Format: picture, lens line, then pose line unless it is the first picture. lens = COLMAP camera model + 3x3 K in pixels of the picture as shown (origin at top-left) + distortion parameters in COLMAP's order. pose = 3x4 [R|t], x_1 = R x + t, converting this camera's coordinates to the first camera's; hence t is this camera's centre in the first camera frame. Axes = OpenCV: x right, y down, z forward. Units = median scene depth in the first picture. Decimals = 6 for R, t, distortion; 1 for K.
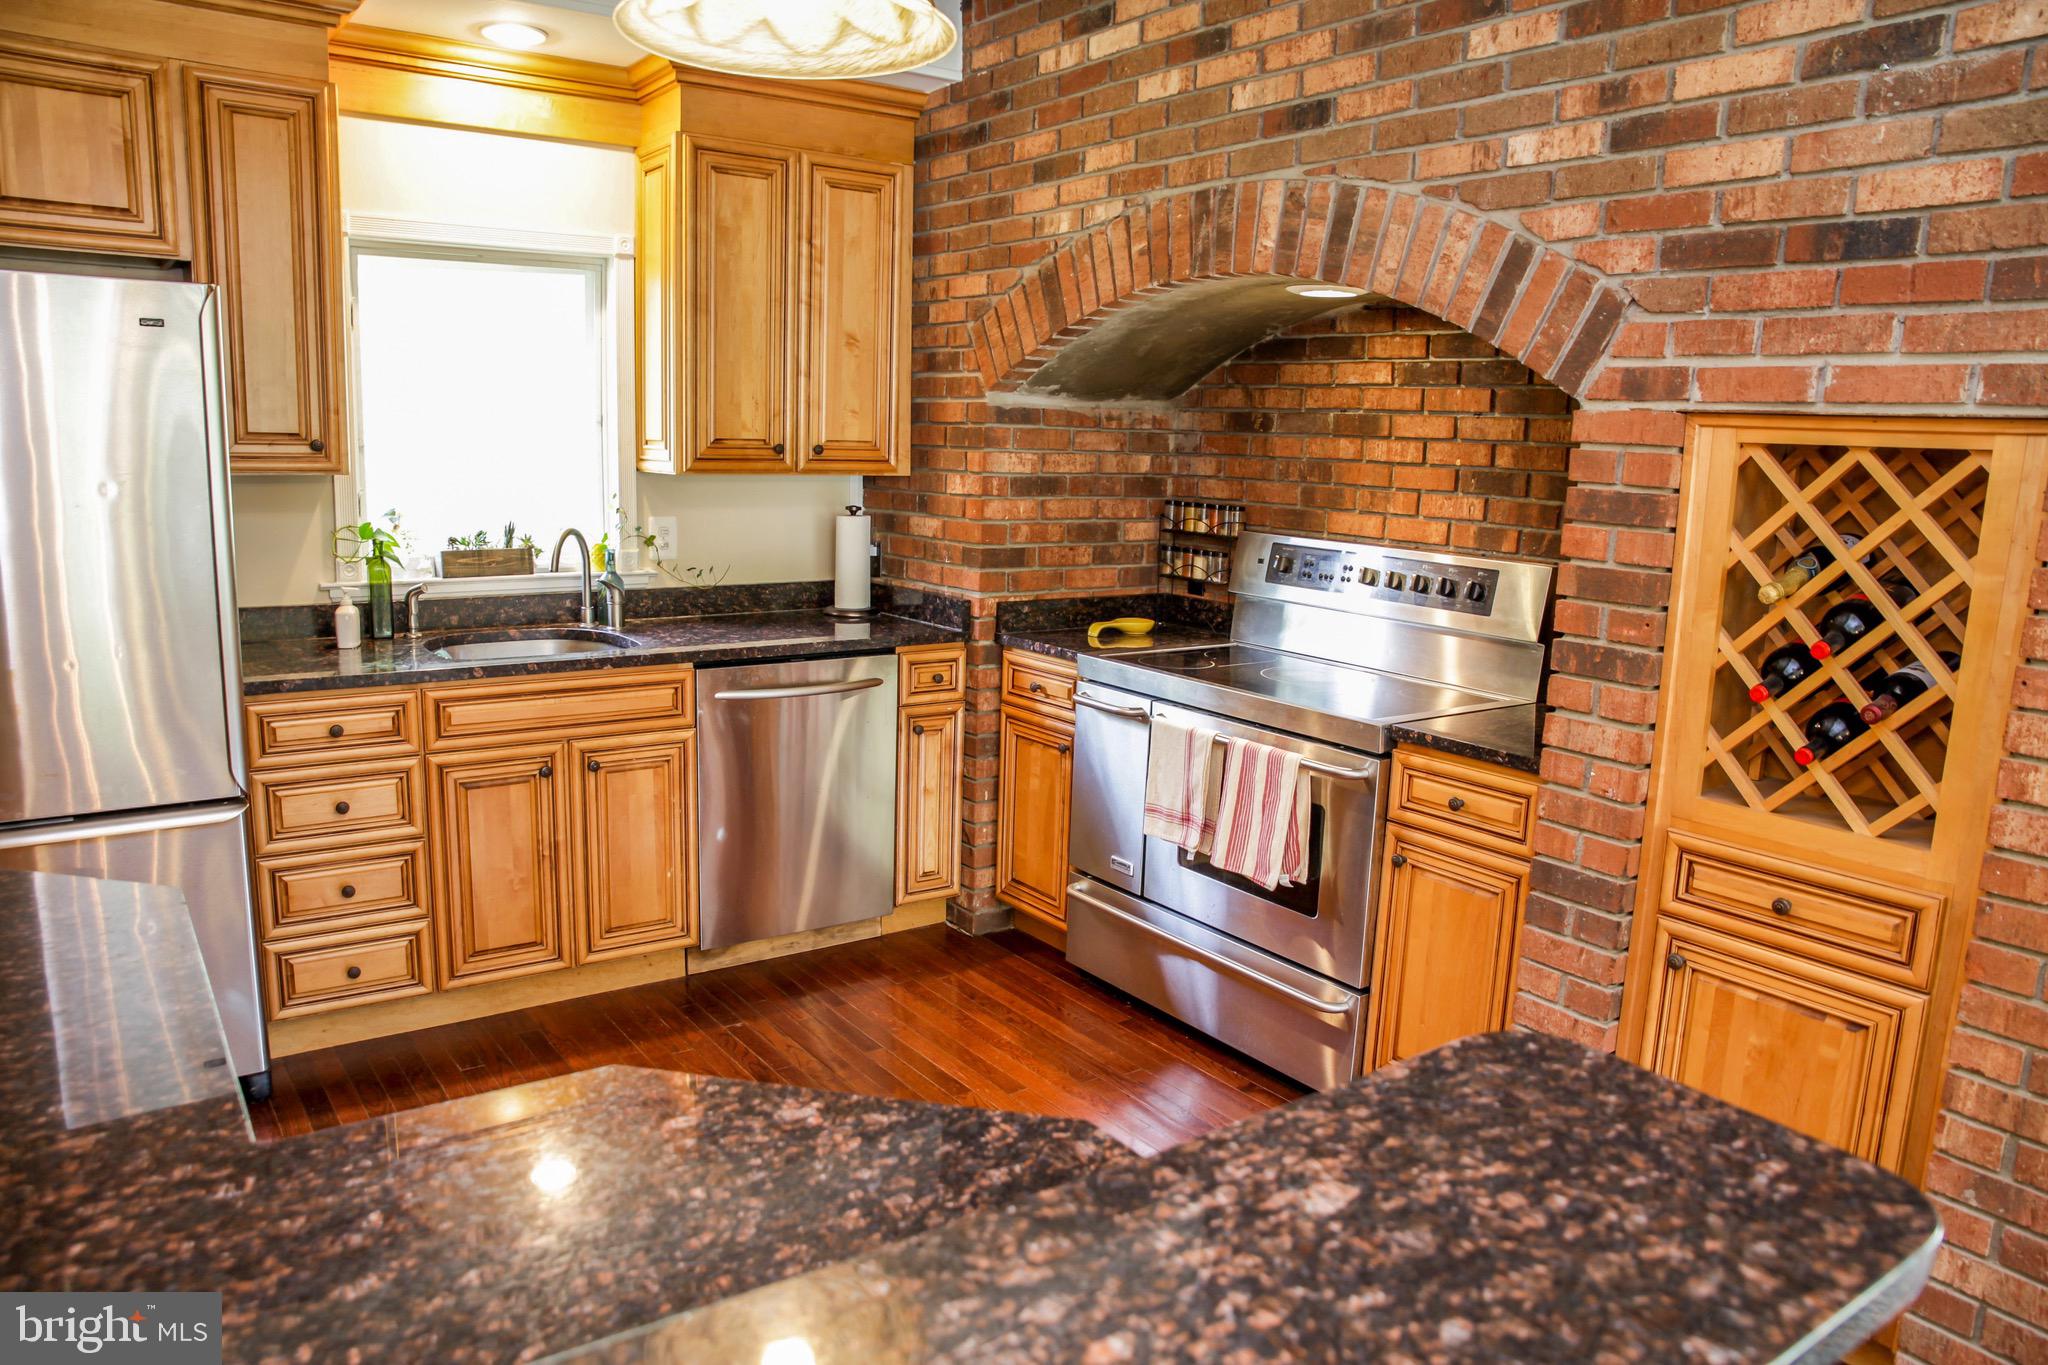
lens RADIAL K [[1400.7, 0, 1016.2], [0, 1400.7, 692.0], [0, 0, 1]] dist [-0.128585, 0.088981]
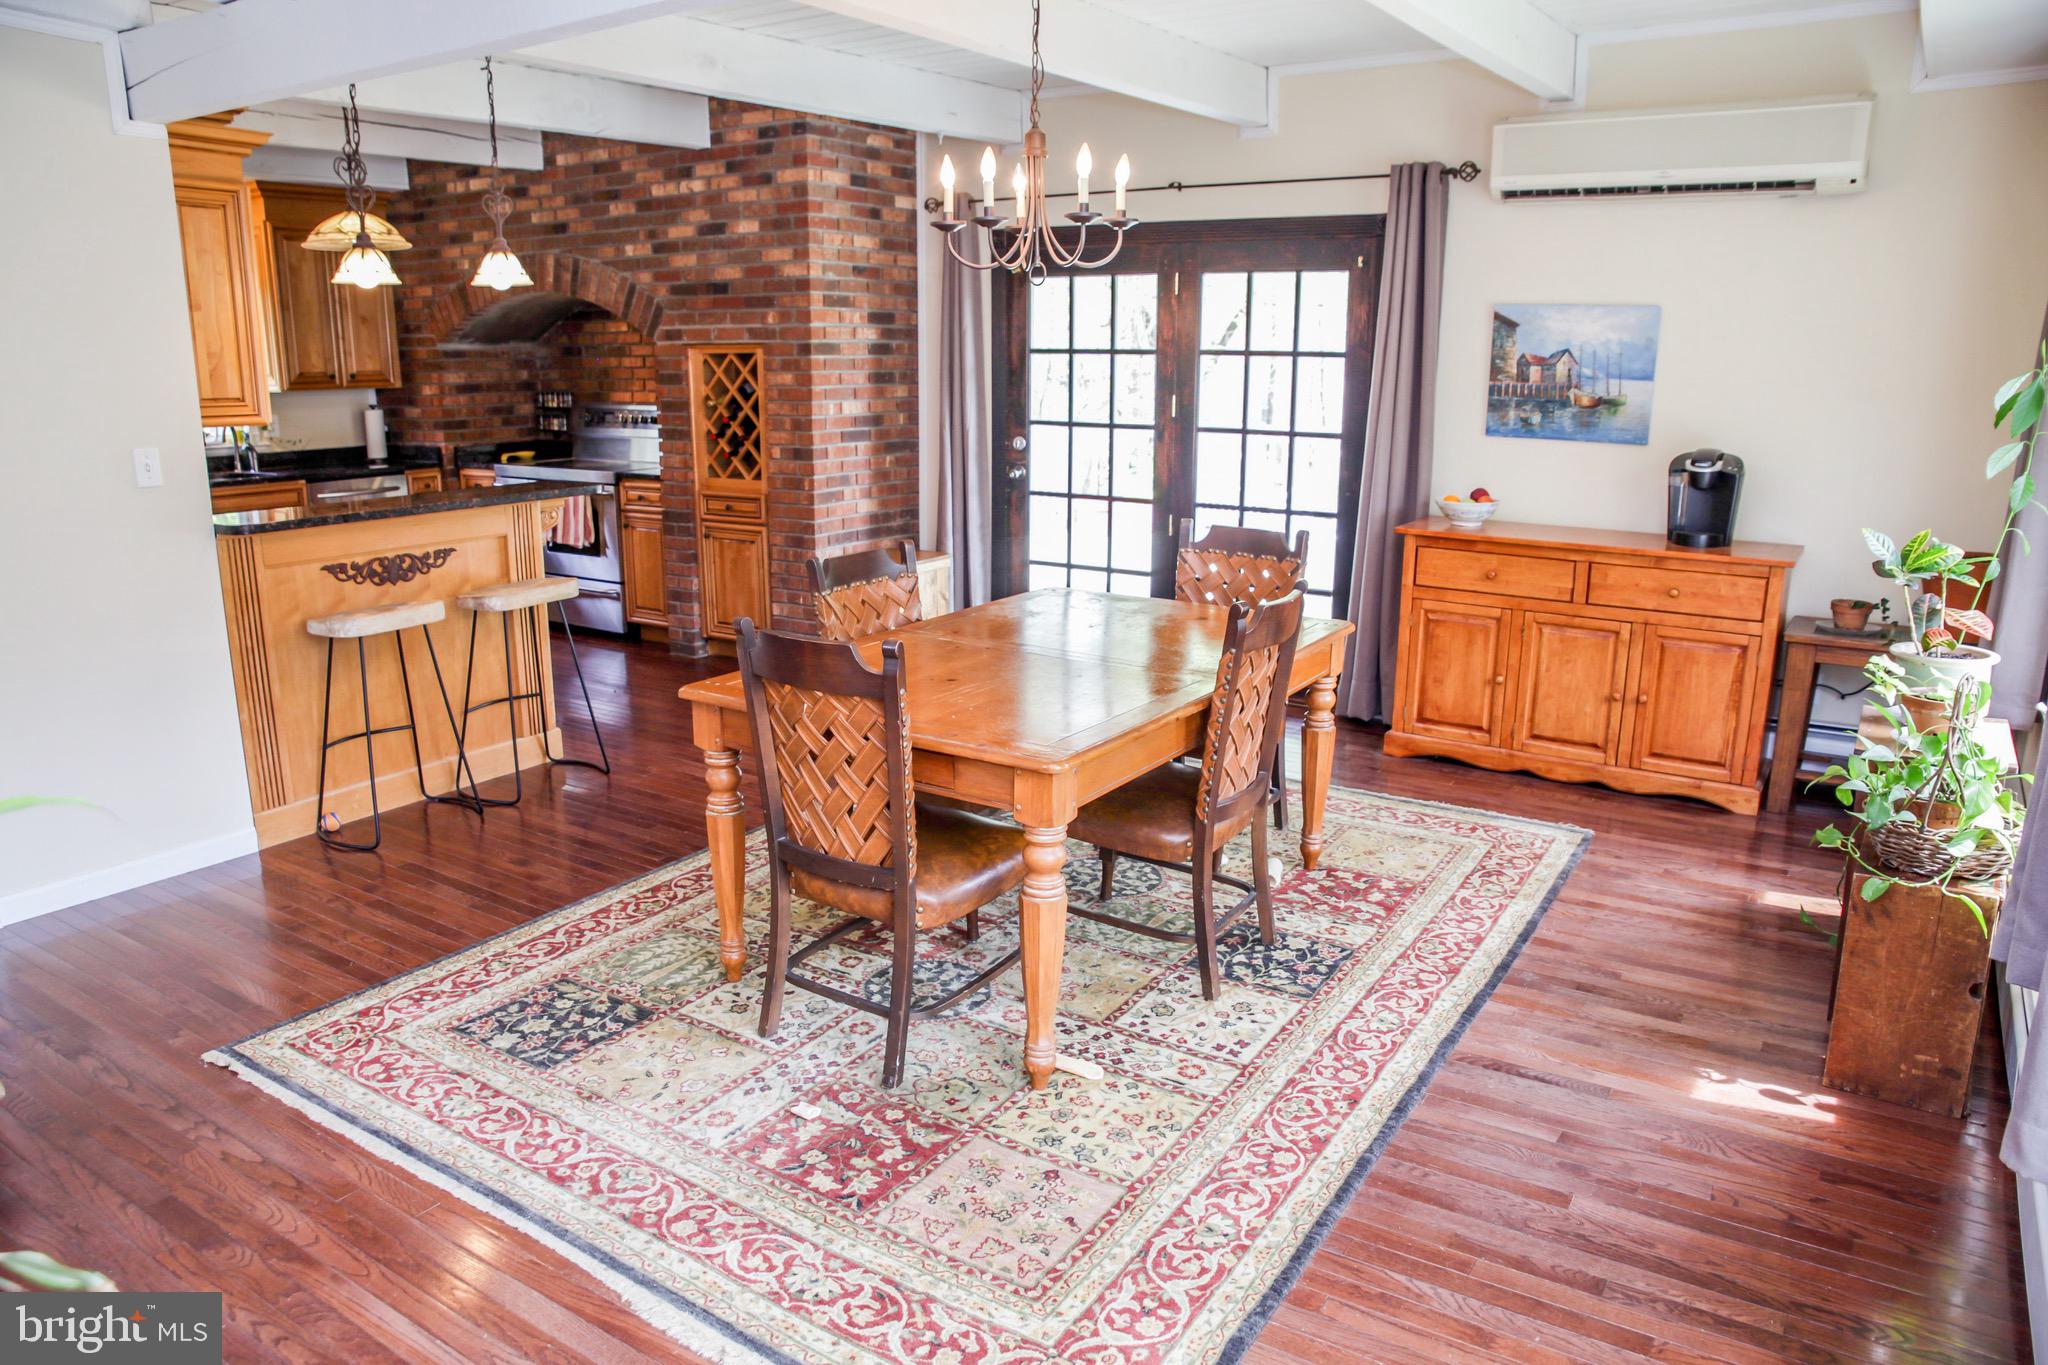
lens RADIAL K [[1400.7, 0, 1015.8], [0, 1400.7, 692.5], [0, 0, 1]] dist [-0.128585, 0.088981]
pose [[0.936602, -0.112501, 0.331843, 0.058524], [0.091469, 0.992718, 0.078384, 0.242705], [-0.338245, -0.043061, 0.940072, -1.353618]]
